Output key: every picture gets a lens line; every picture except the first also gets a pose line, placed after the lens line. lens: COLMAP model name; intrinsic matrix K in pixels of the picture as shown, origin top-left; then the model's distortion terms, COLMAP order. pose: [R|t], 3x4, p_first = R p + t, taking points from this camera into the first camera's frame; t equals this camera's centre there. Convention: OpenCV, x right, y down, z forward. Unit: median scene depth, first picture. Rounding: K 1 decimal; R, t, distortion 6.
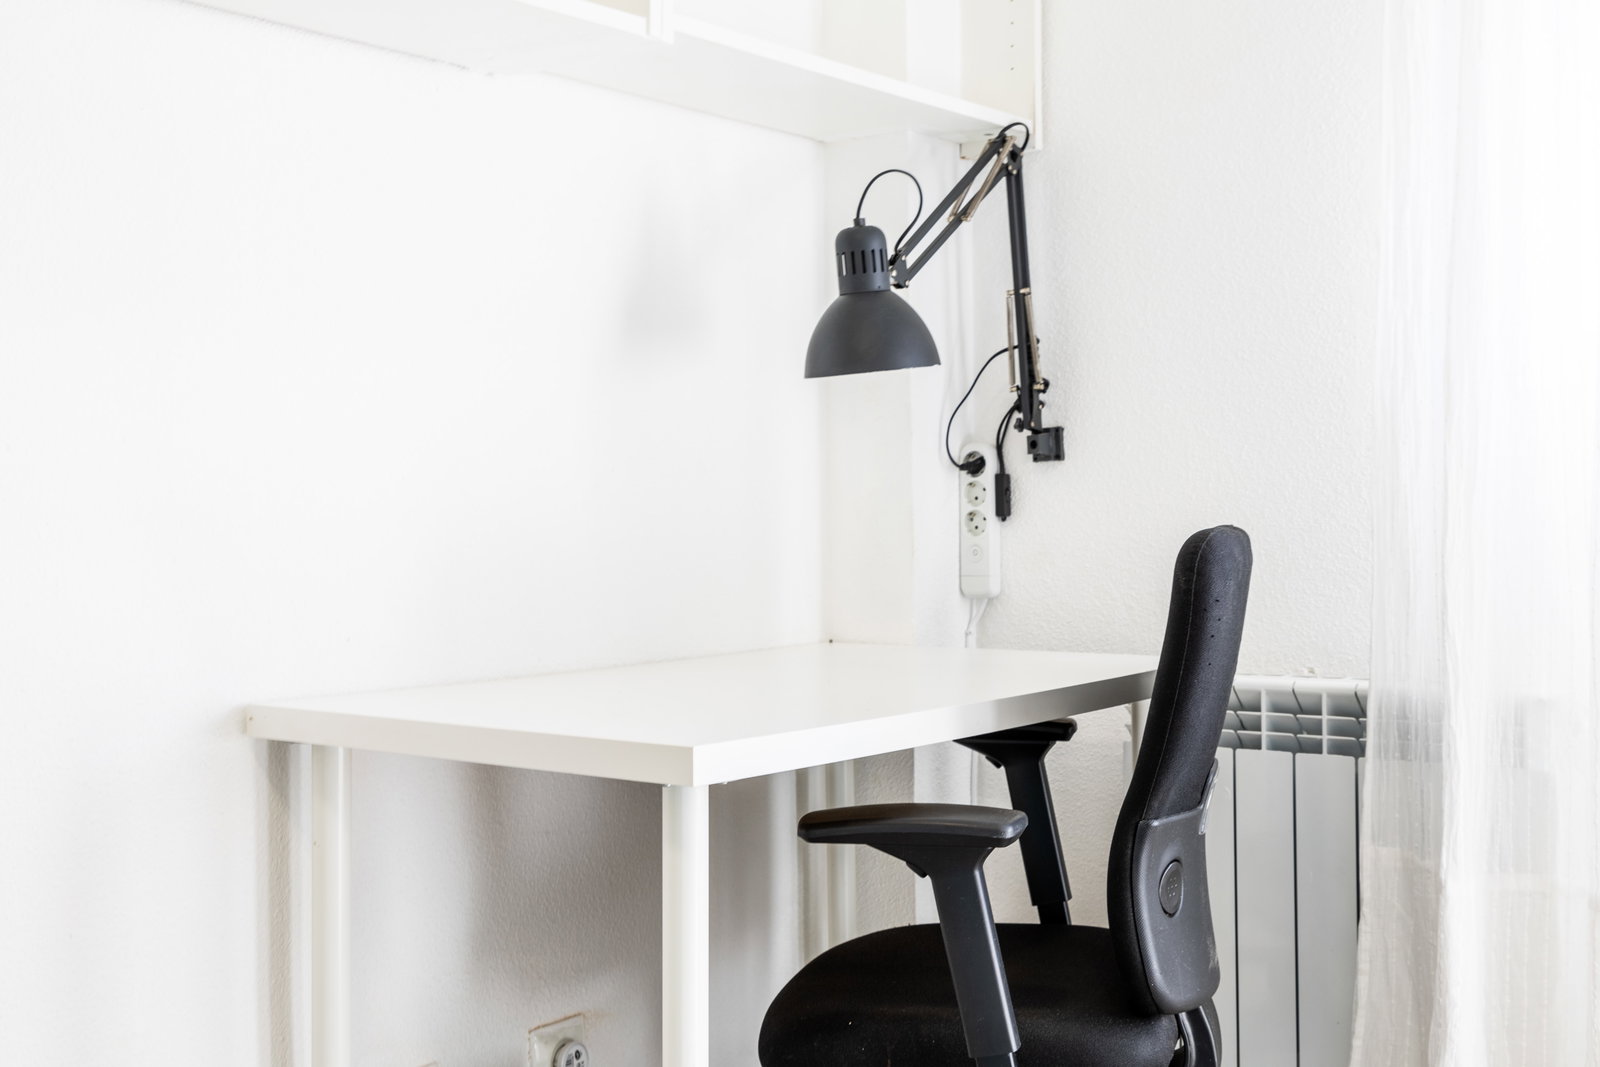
lens RADIAL K [[1894.8, 0, 805.1], [0, 1894.8, 540.8], [0, 0, 1]] dist [0.015894, 0.000000]
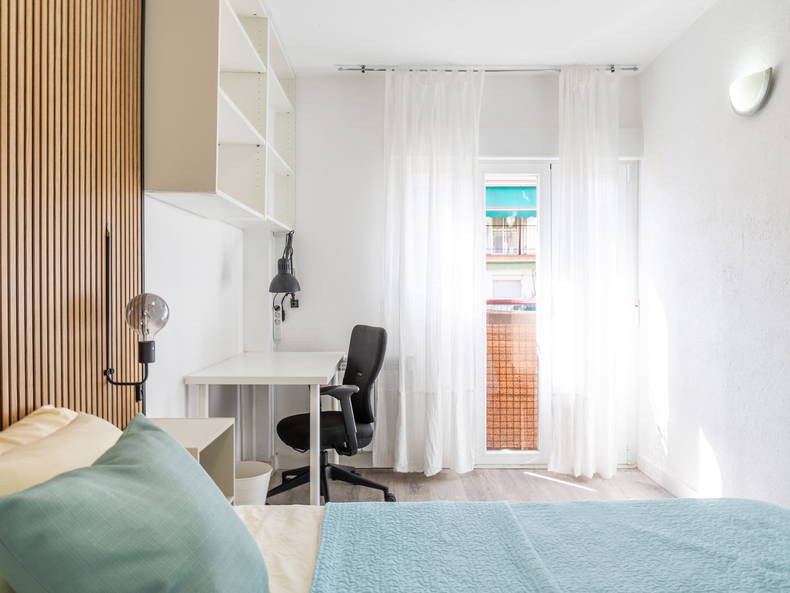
lens RADIAL K [[593.3, 0, 395.1], [0, 593.3, 290.8], [0, 0, 1]] dist [0.008390, 0.005451]
pose [[0.793838, 0.009891, 0.608049, -0.601165], [0.004844, 0.999733, -0.022586, -0.056875], [-0.608110, 0.020875, 0.793578, -0.254319]]
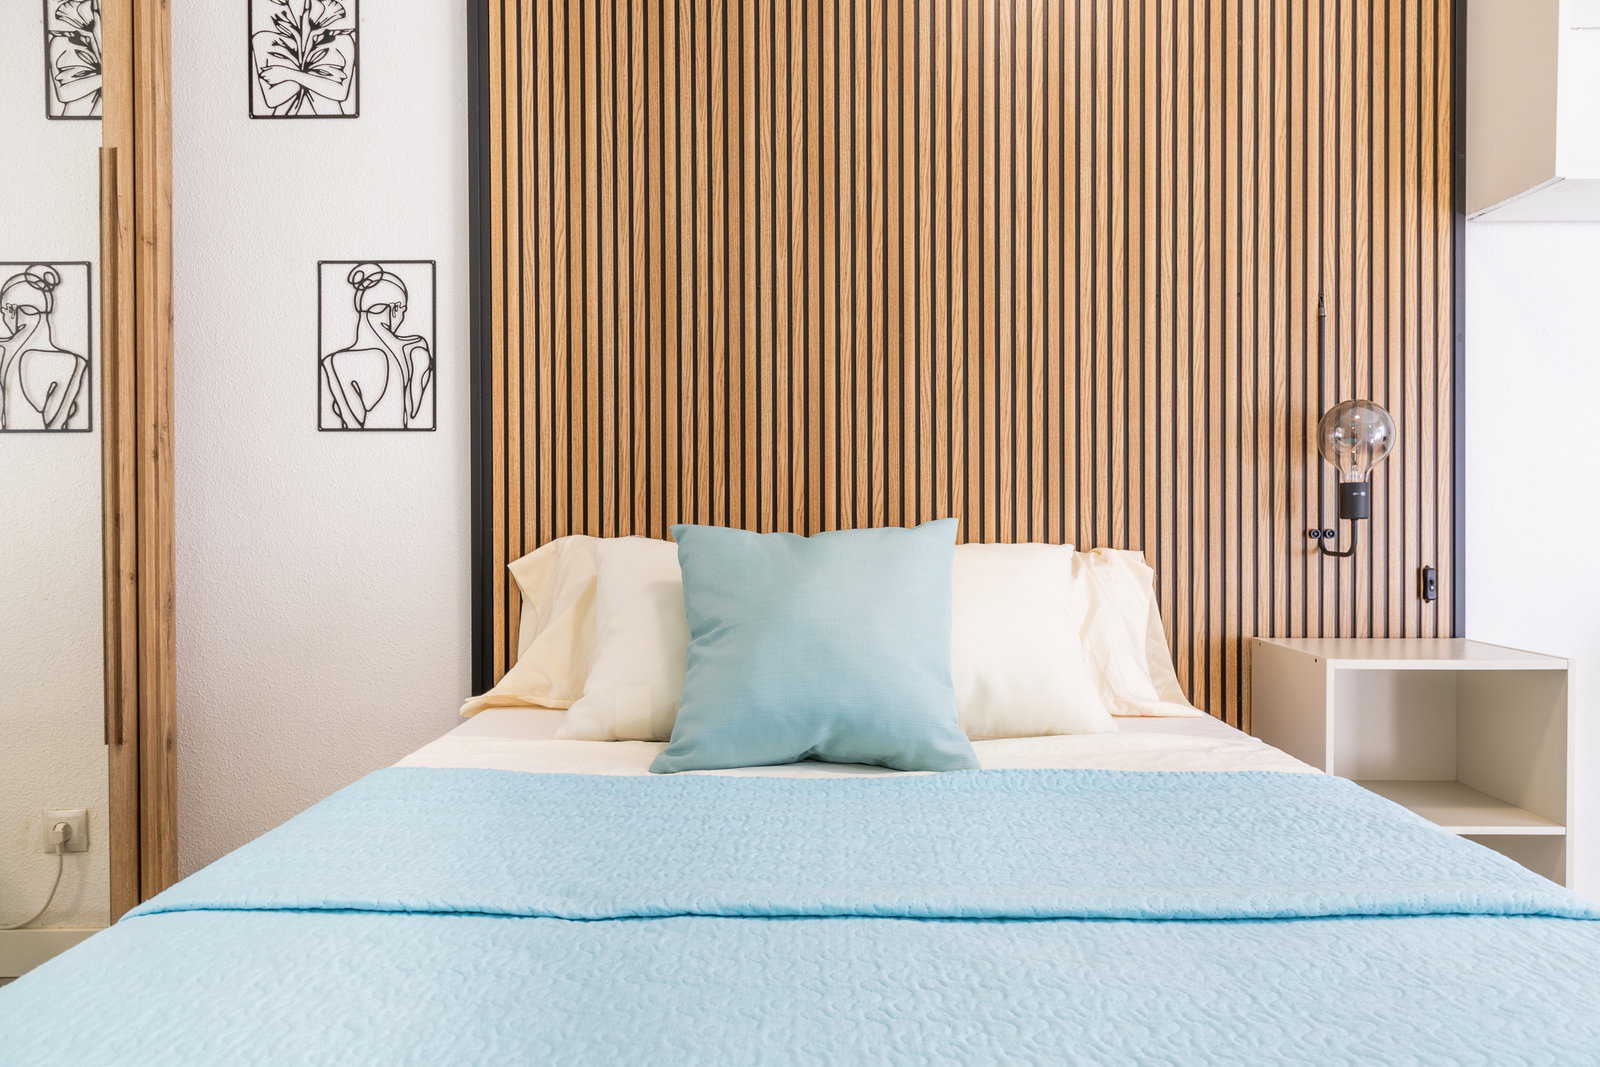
lens RADIAL K [[1077.2, 0, 813.3], [0, 1077.2, 529.0], [0, 0, 1]] dist [-0.005157, 0.011137]
pose [[0.580690, 0.021401, -0.813843, 0.042494], [-0.024525, 0.999661, 0.008788, 0.027930], [0.813755, 0.014857, 0.581018, -0.253372]]
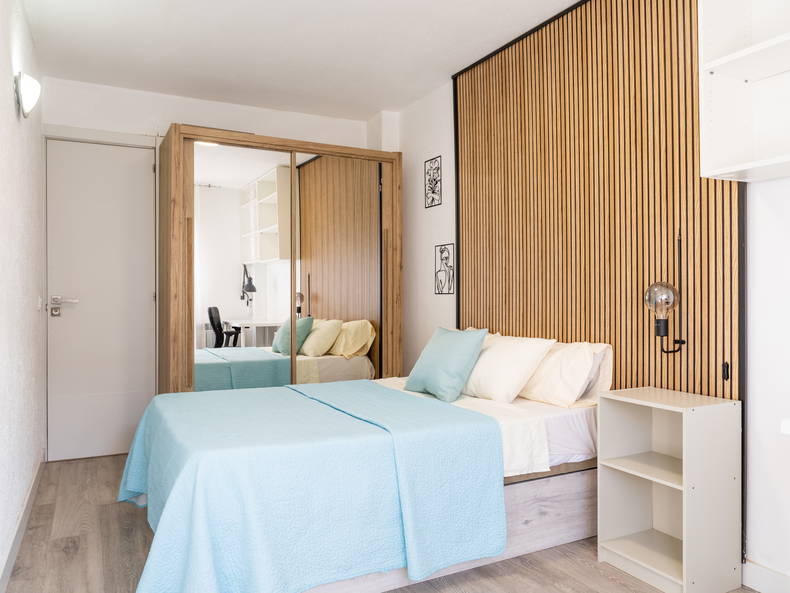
lens RADIAL K [[593.3, 0, 398.4], [0, 593.3, 296.2], [0, 0, 1]] dist [0.008390, 0.005451]
pose [[-0.428408, 0.012646, -0.903497, 0.698665], [-0.013368, 0.999704, 0.020332, -0.063259], [0.903486, 0.020788, -0.428112, 0.583600]]
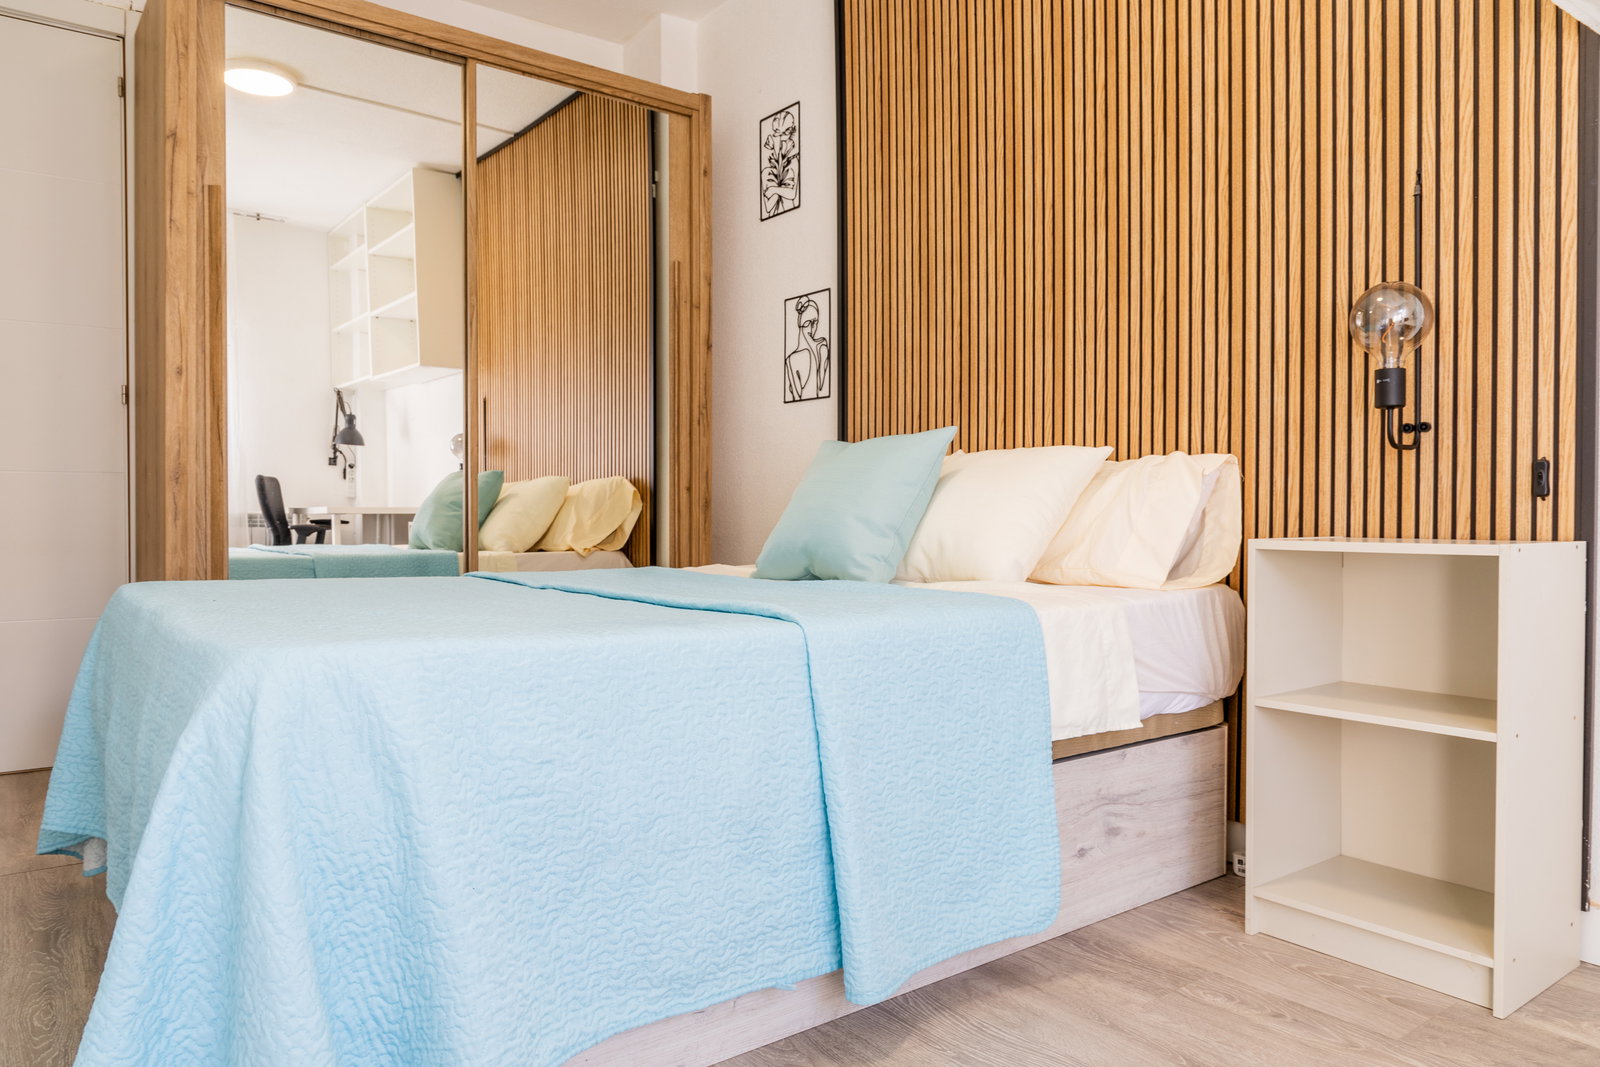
lens RADIAL K [[1077.2, 0, 802.7], [0, 1077.2, 530.3], [0, 0, 1]] dist [-0.005157, 0.011137]
pose [[-0.274473, 0.026538, -0.961229, 0.484161], [-0.018851, 0.999279, 0.032971, 0.088528], [0.961410, 0.027169, -0.273775, 0.363967]]
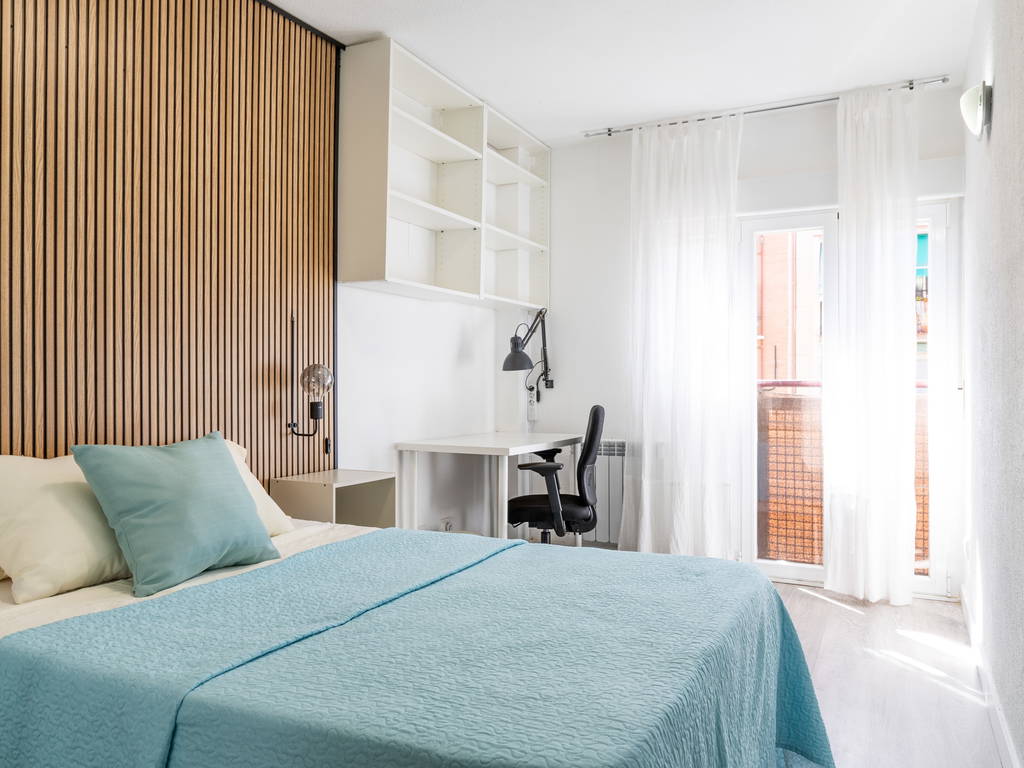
lens RADIAL K [[769.0, 0, 517.5], [0, 769.0, 380.0], [0, 0, 1]] dist [0.008390, 0.005451]
pose [[0.982643, 0.014653, 0.184926, -0.295991], [-0.009671, 0.999566, -0.027814, -0.014312], [-0.185253, 0.025543, 0.982359, -0.754994]]
